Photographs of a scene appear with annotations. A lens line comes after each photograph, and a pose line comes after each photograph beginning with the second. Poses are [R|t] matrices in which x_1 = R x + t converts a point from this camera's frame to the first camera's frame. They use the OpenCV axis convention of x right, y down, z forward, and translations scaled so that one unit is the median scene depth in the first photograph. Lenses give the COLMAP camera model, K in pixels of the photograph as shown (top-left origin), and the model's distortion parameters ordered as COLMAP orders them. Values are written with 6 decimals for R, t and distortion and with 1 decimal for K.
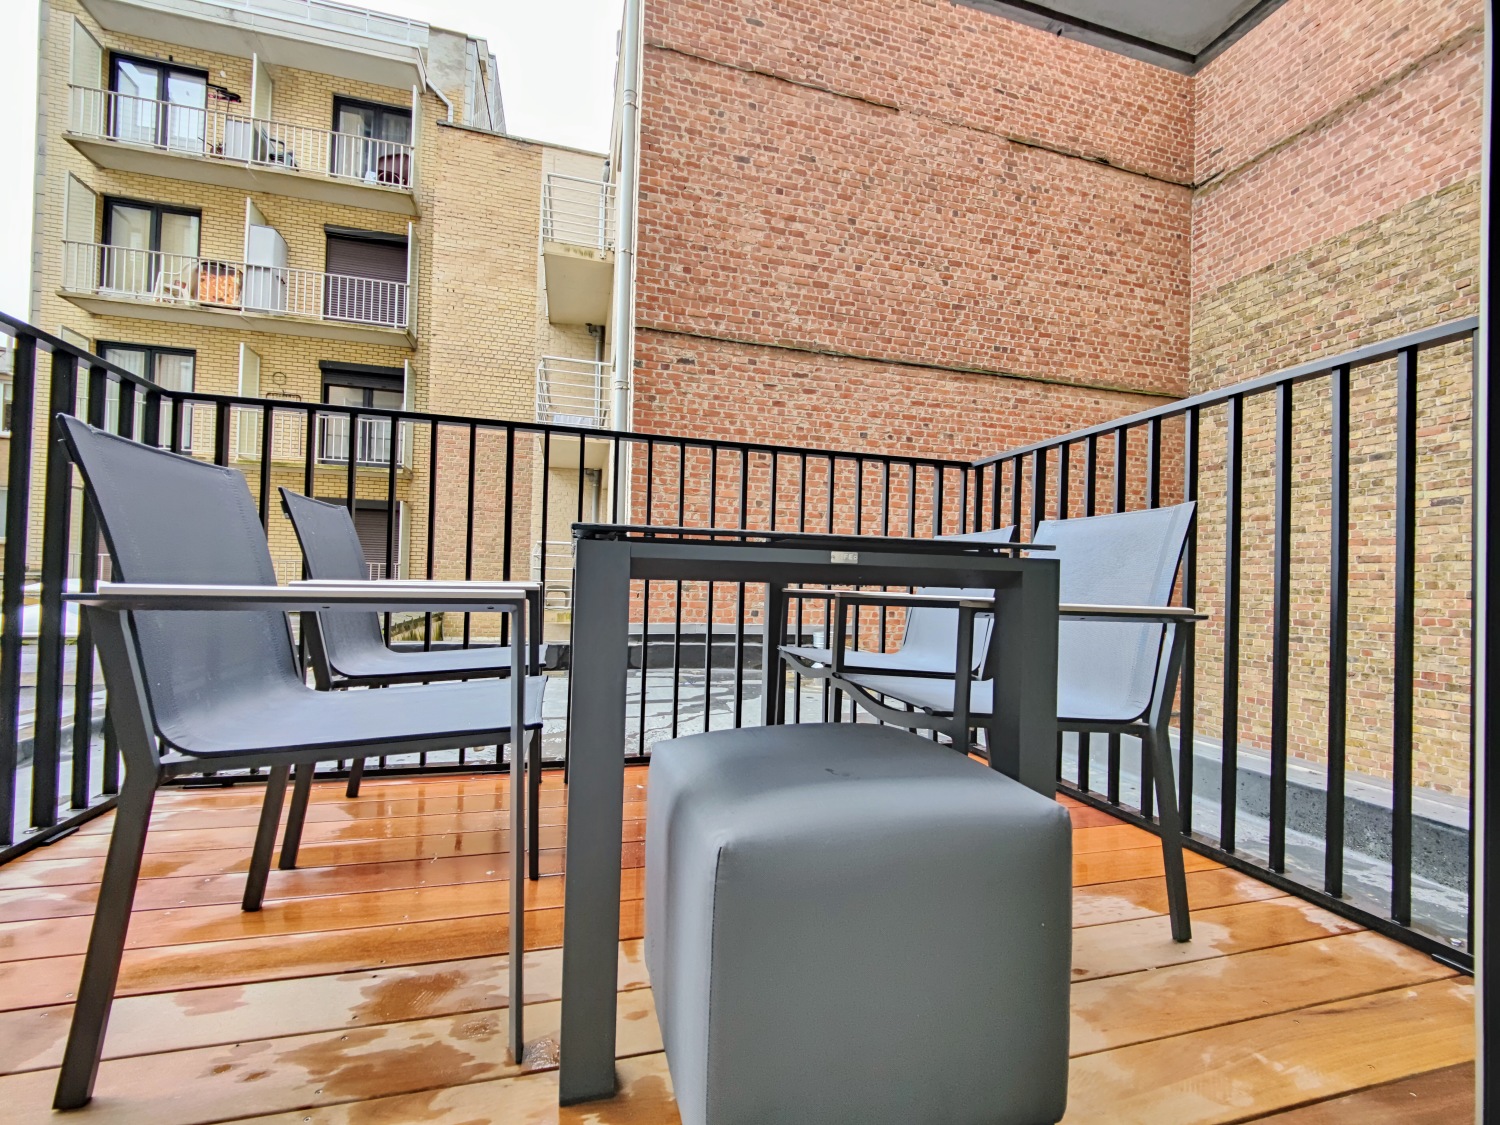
lens RADIAL K [[646.8, 0, 747.0], [0, 646.8, 570.6], [0, 0, 1]] dist [0.009587, -0.012486]
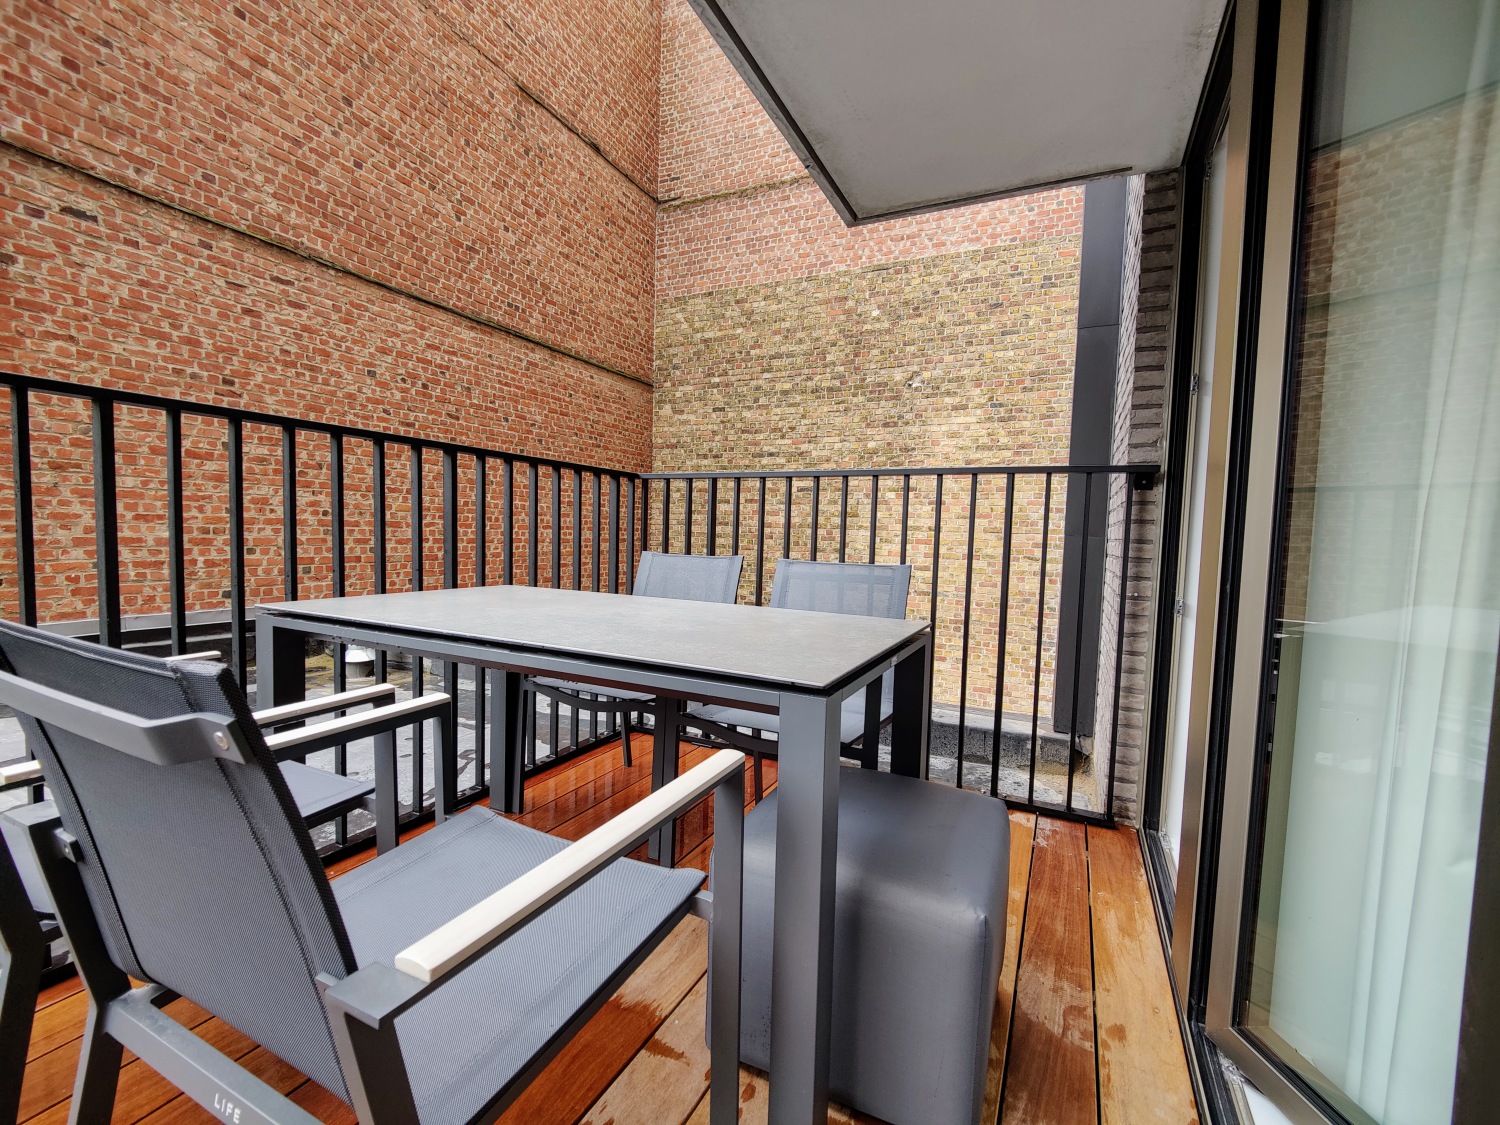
lens RADIAL K [[646.8, 0, 747.0], [0, 646.8, 570.6], [0, 0, 1]] dist [0.009587, -0.012486]
pose [[0.672928, -0.047762, 0.738165, -0.124317], [-0.026821, 0.995682, 0.088875, -0.038274], [-0.739222, -0.079605, 0.668741, 0.041248]]
